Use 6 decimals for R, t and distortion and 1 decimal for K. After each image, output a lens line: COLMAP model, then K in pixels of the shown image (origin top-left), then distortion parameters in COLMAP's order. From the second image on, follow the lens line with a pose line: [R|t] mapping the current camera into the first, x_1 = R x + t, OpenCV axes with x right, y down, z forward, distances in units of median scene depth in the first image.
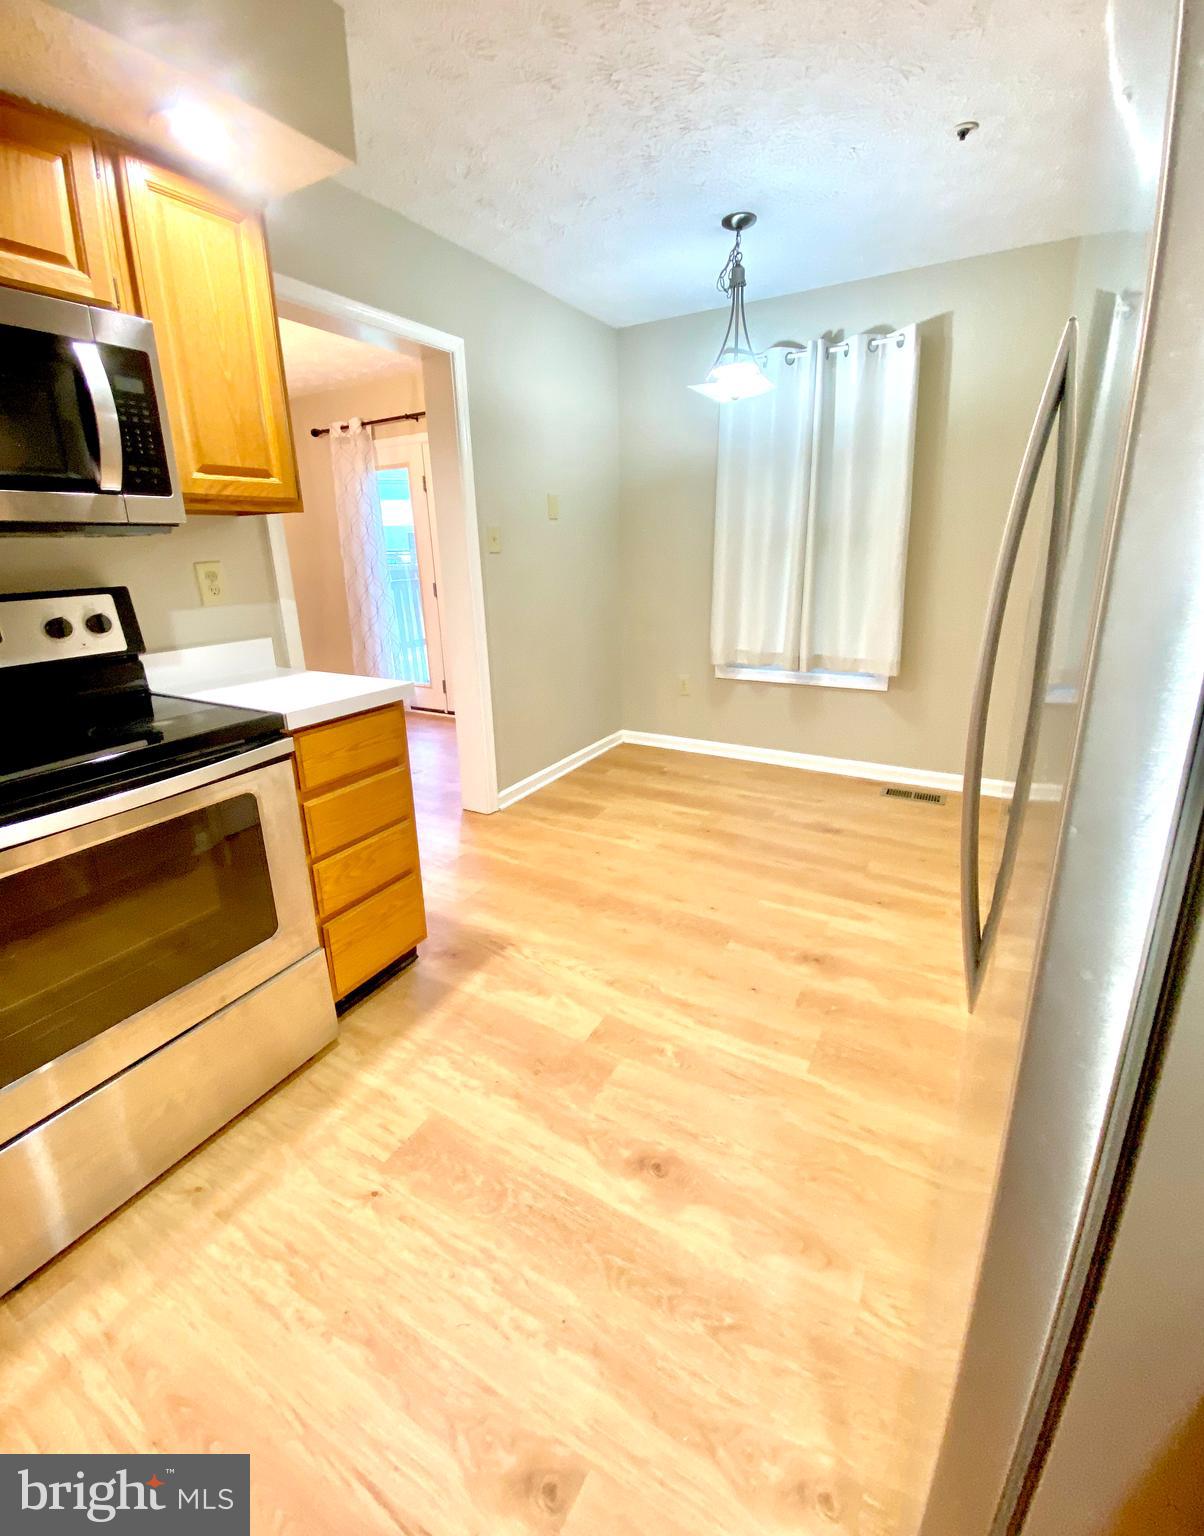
lens RADIAL K [[644.7, 0, 601.6], [0, 644.7, 718.6], [0, 0, 1]] dist [-0.000490, -0.000529]
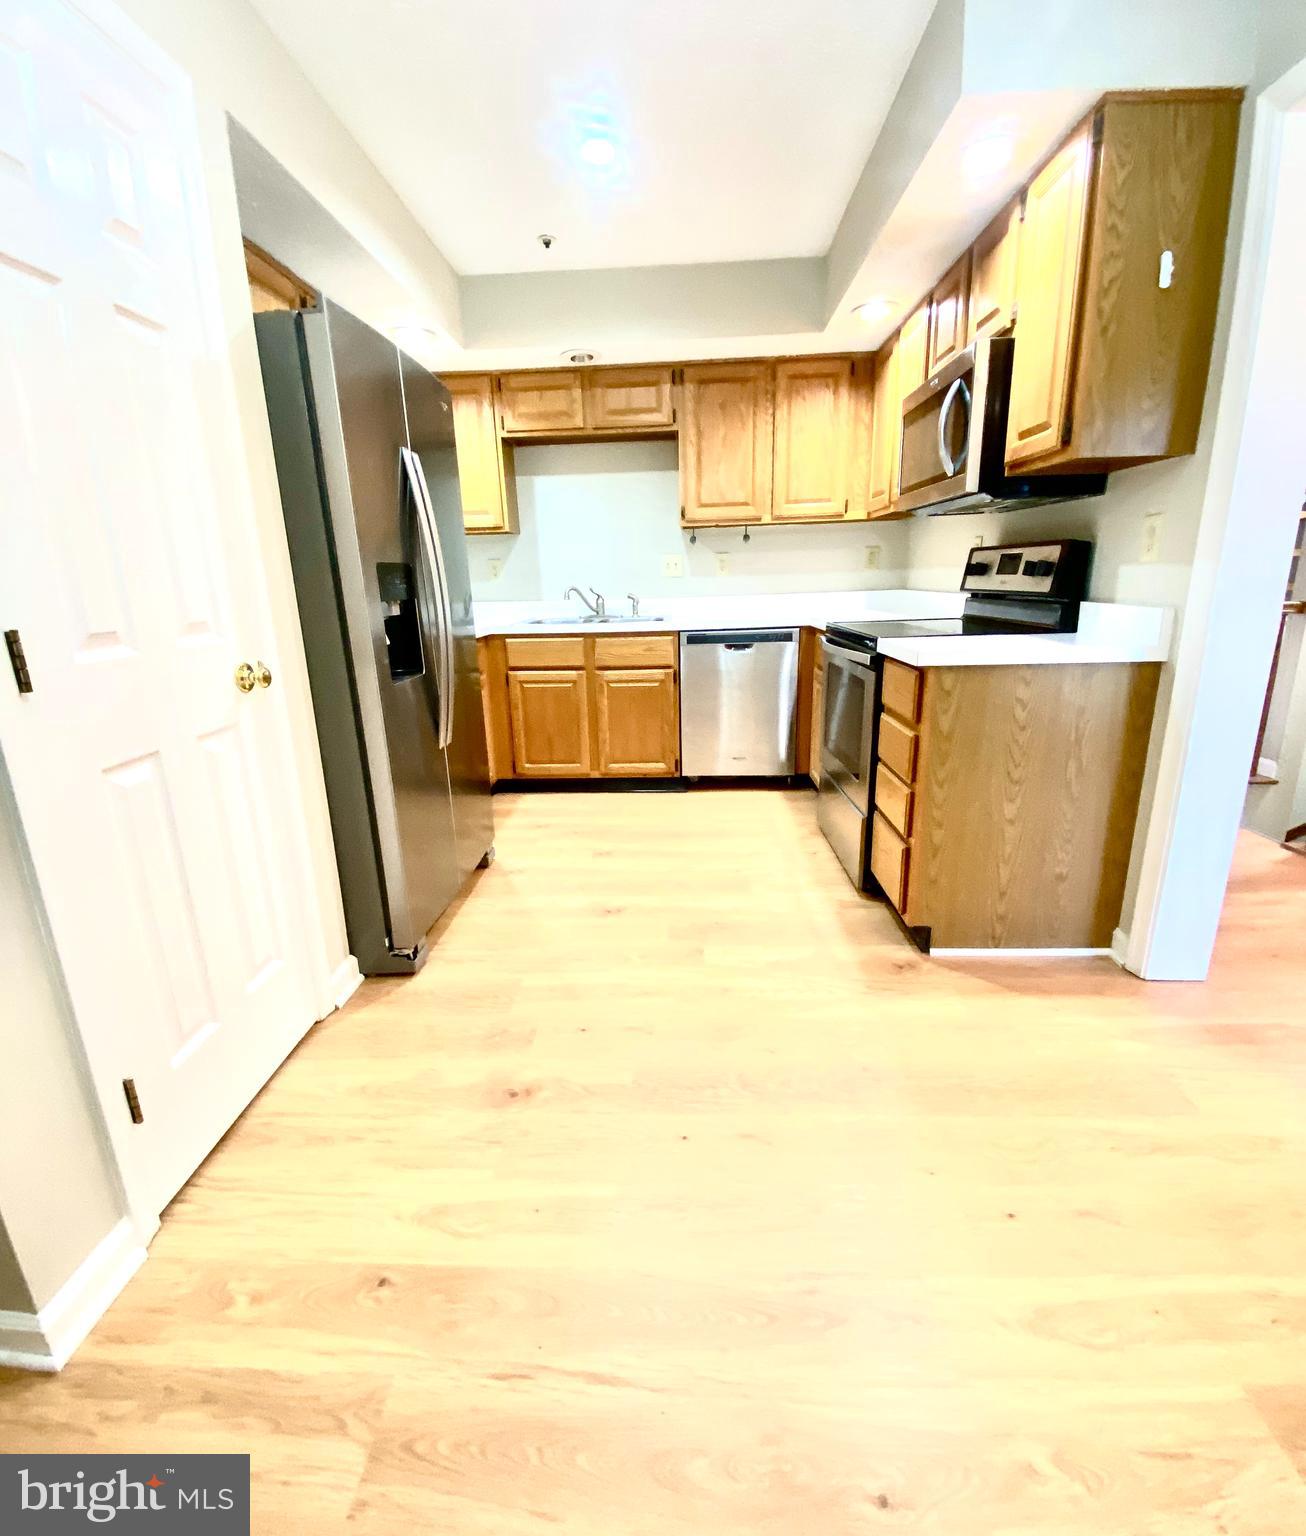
lens RADIAL K [[711.0, 0, 653.0], [0, 711.0, 768.0], [0, 0, 1]] dist [0.025318, -0.022326]
pose [[-0.880986, 0.174622, -0.439739, 0.460891], [-0.070859, 0.870225, 0.487532, -0.333783], [0.467806, 0.460668, -0.754283, 1.438966]]
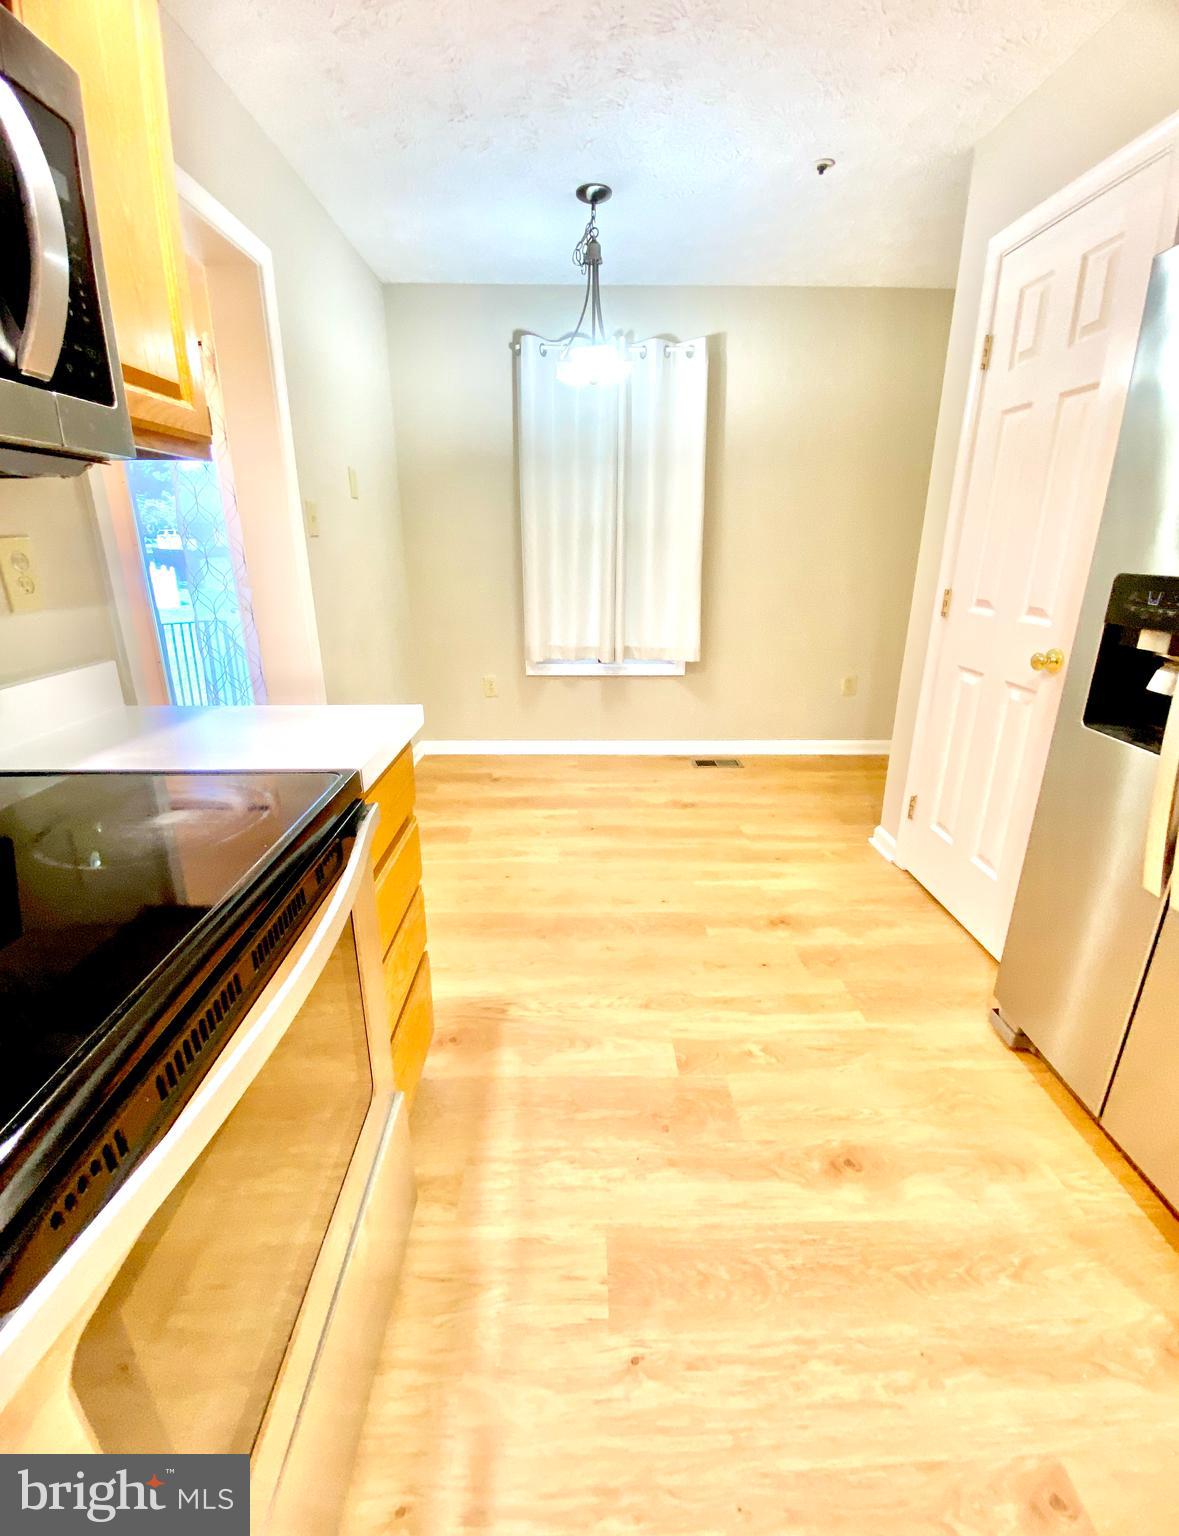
lens RADIAL K [[627.8, 0, 582.0], [0, 627.8, 738.0], [0, 0, 1]] dist [0.008696, -0.010124]
pose [[0.861841, -0.131399, 0.489862, -0.420741], [0.112405, 0.991323, 0.068149, -0.044552], [-0.494566, -0.003670, 0.869132, 0.229492]]
